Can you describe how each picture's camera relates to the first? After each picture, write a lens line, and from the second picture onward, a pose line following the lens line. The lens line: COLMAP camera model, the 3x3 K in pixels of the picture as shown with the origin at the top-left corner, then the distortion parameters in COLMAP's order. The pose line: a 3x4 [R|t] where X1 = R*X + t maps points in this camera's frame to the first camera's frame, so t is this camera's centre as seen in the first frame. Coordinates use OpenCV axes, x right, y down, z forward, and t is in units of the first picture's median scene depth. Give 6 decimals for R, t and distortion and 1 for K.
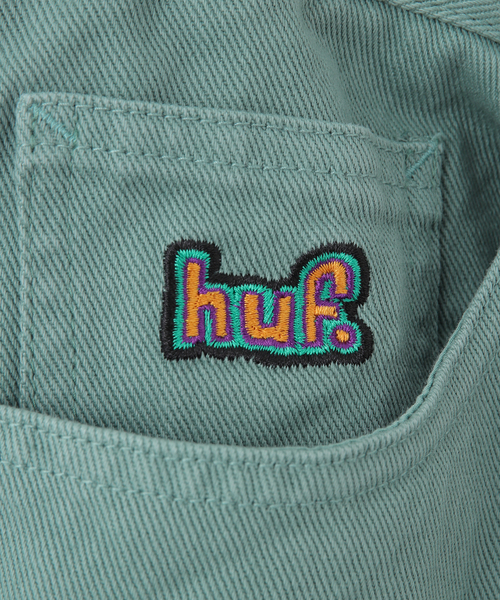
lens RADIAL K [[1735.9, 0, 250.0], [0, 1735.9, 300.0], [0, 0, 1]] dist [0.011928, -0.046064]
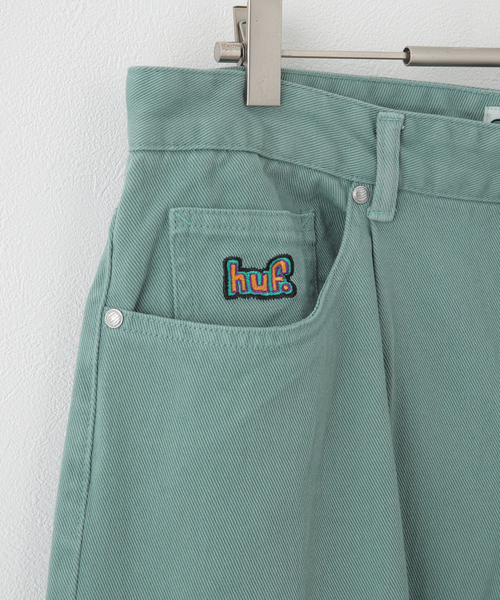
lens RADIAL K [[1622.7, 0, 249.7], [0, 1622.7, 246.0], [0, 0, 1]] dist [0.033122, -0.135818]
pose [[0.989603, -0.058604, 0.131341, -0.343429], [0.060463, 0.998118, -0.010205, -0.022852], [-0.130496, 0.018040, 0.991285, -1.573390]]
